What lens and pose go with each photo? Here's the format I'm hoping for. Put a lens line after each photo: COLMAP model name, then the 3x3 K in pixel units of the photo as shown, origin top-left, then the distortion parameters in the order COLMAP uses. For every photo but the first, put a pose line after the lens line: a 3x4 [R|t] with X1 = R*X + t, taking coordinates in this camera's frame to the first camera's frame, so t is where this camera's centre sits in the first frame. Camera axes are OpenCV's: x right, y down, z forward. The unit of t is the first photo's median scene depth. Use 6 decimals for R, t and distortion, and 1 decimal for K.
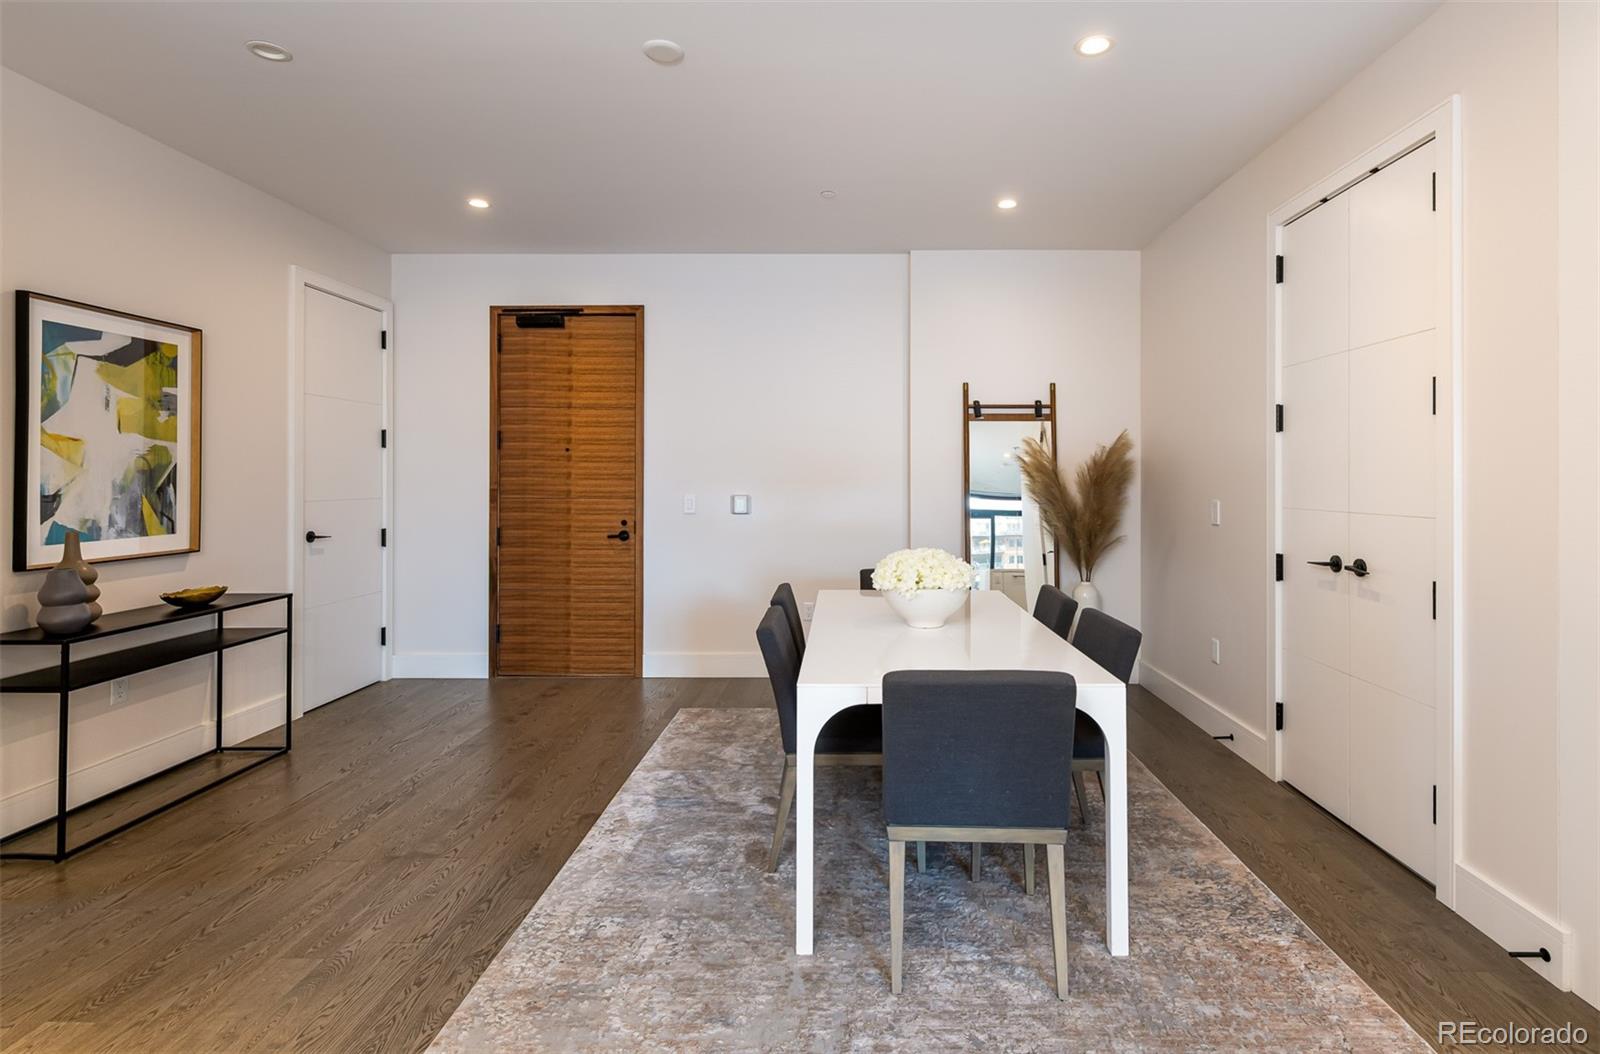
lens RADIAL K [[800.5, 0, 859.8], [0, 800.5, 473.8], [0, 0, 1]] dist [0.000965, -0.000511]
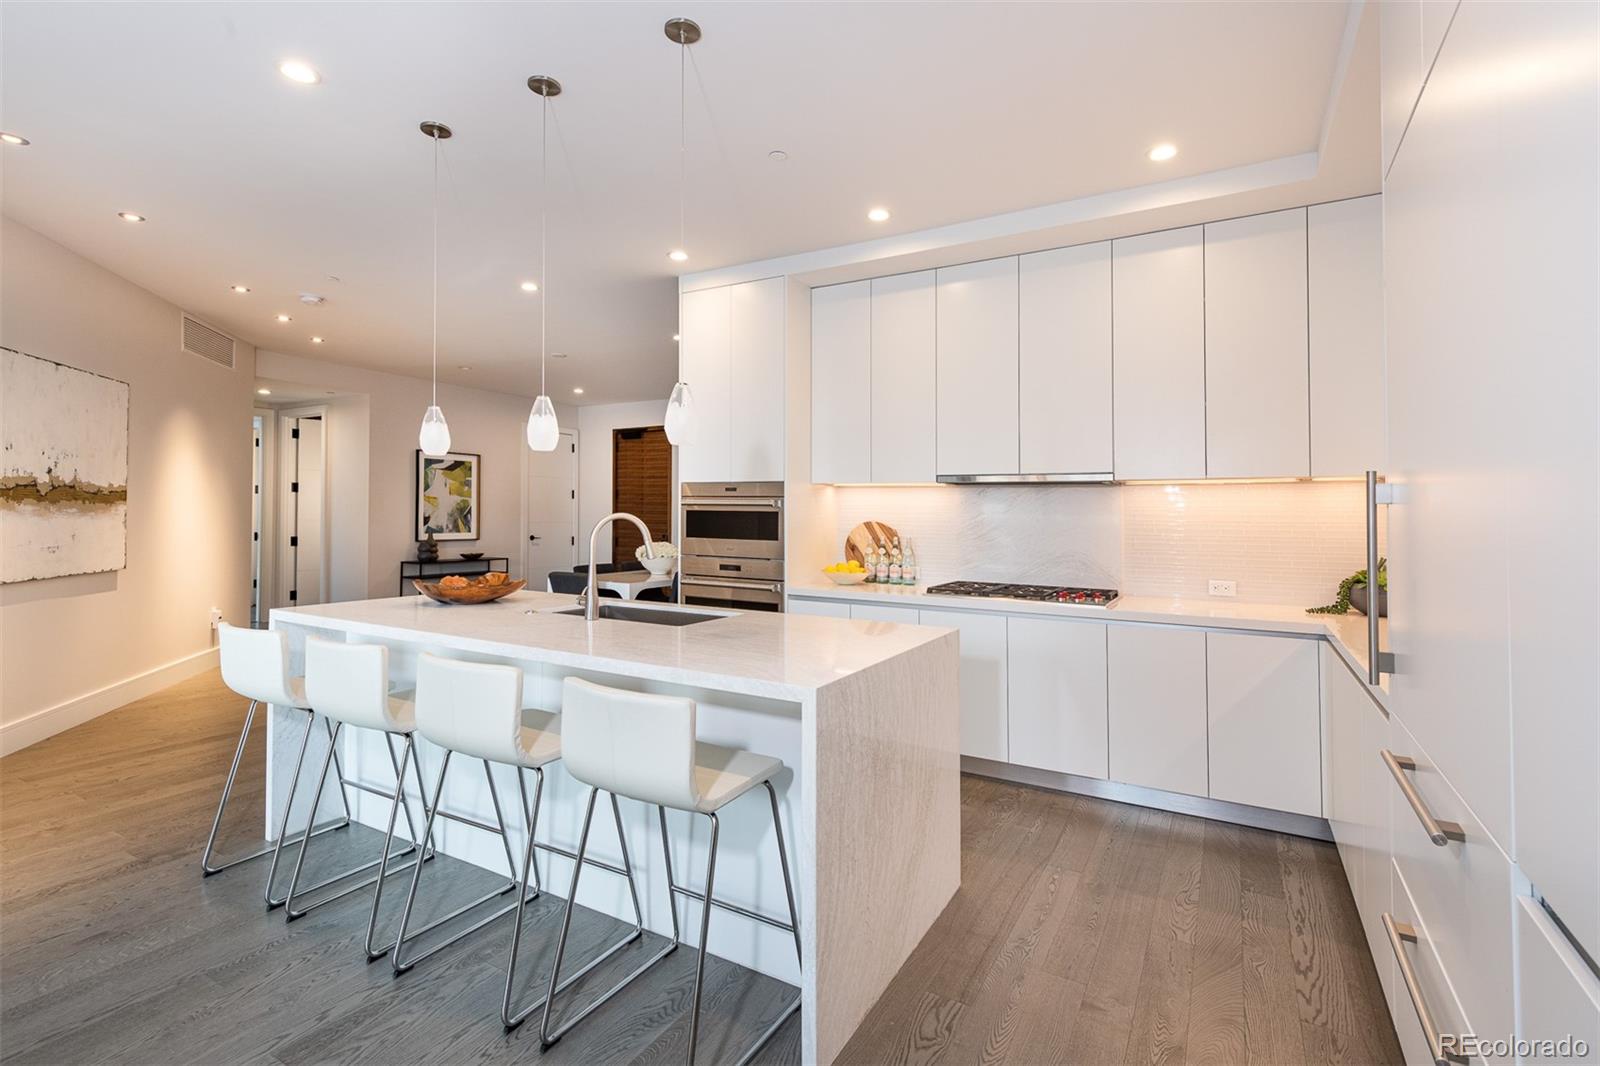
lens RADIAL K [[741.1, 0, 811.0], [0, 741.1, 502.6], [0, 0, 1]] dist [0.003138, 0.000116]
pose [[0.869927, -0.002213, -0.493175, 1.345740], [-0.006487, 0.999852, -0.015929, 0.007506], [0.493137, 0.017057, 0.869784, -0.585785]]
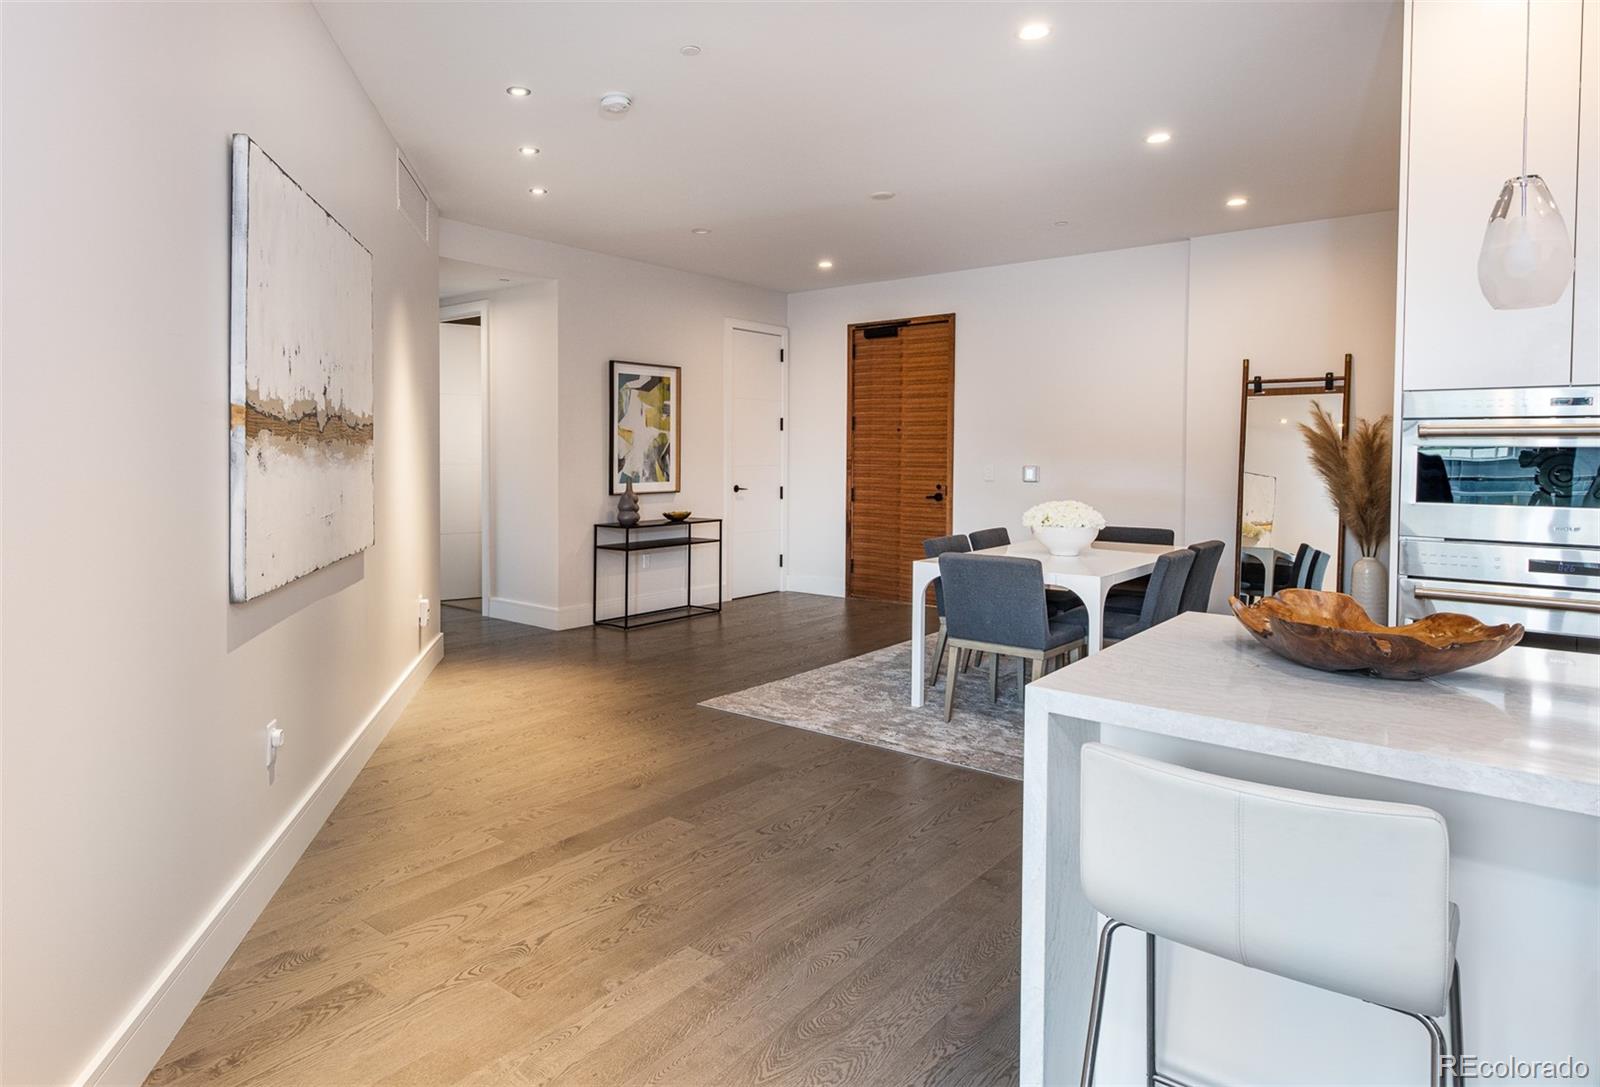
lens RADIAL K [[960.8, 0, 659.2], [0, 960.8, 482.9], [0, 0, 1]] dist [0.003766, 0.000521]
pose [[0.738739, 0.022023, -0.673632, 0.596262], [0.001215, 0.999421, 0.034006, 0.003909], [0.673991, -0.025940, 0.738284, -0.624485]]
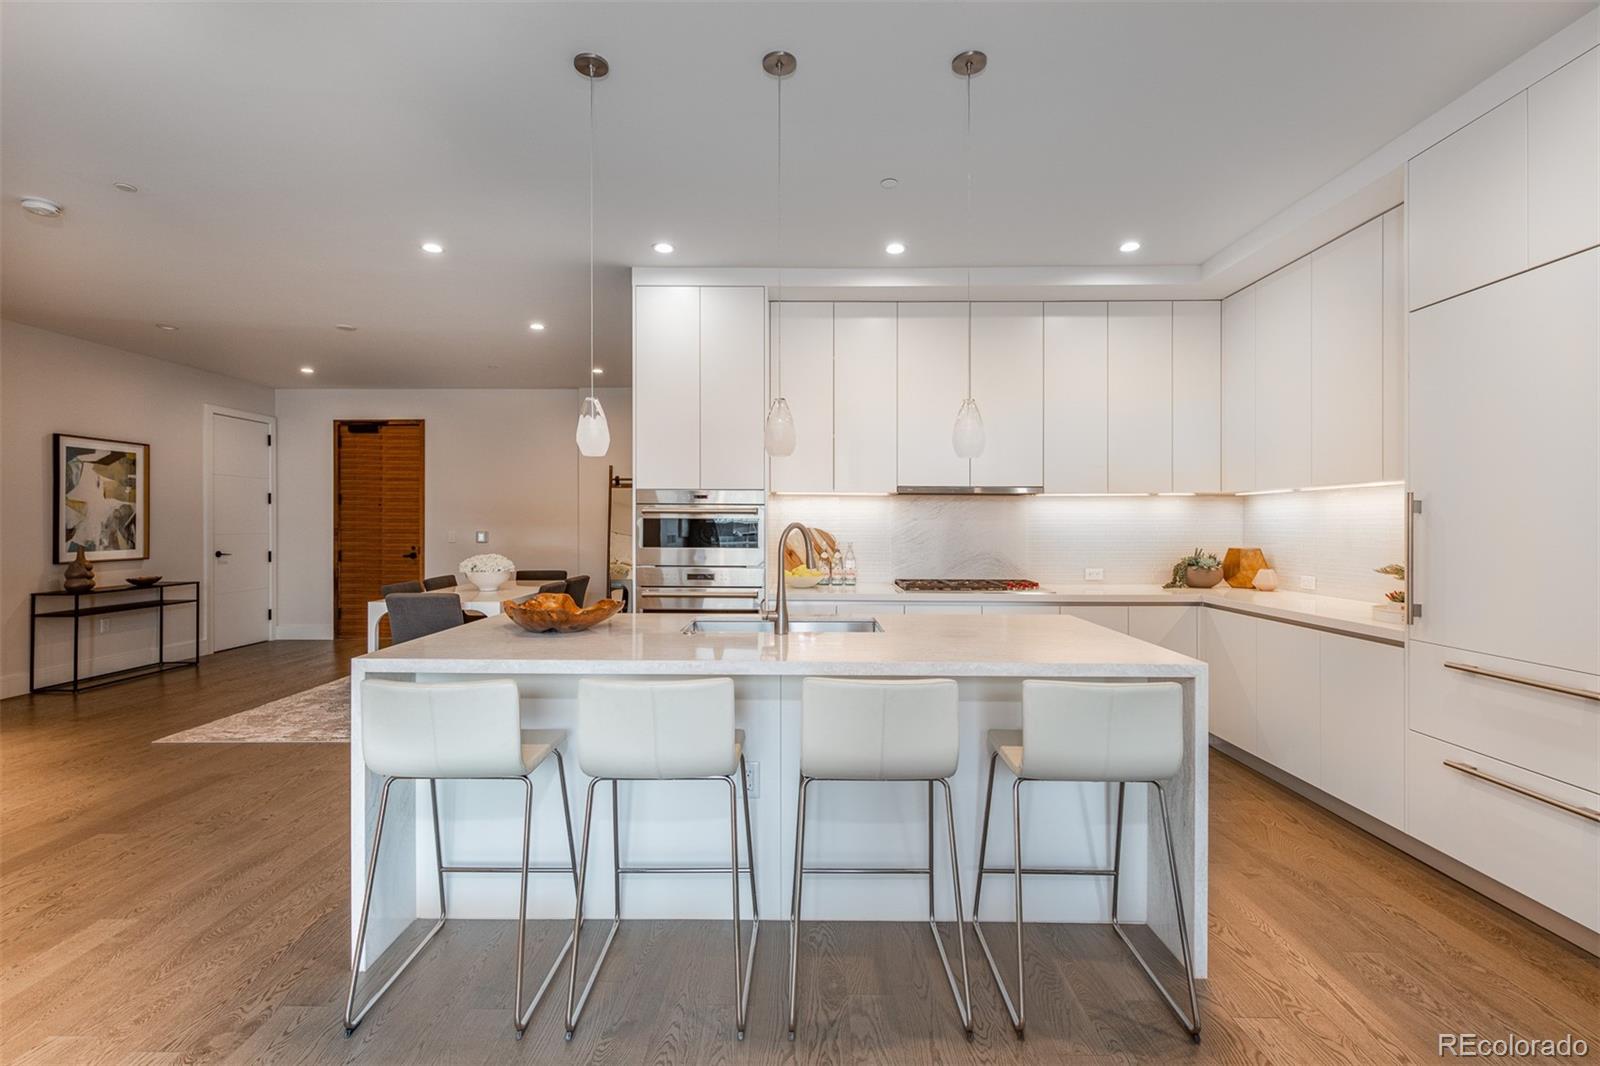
lens RADIAL K [[711.4, 0, 799.1], [0, 711.4, 523.3], [0, 0, 1]] dist [0.004100, -0.000740]
pose [[0.999994, -0.000505, -0.003334, 0.776654], [0.000519, 0.999991, 0.004327, 0.004426], [0.003332, -0.004328, 0.999985, -0.741394]]
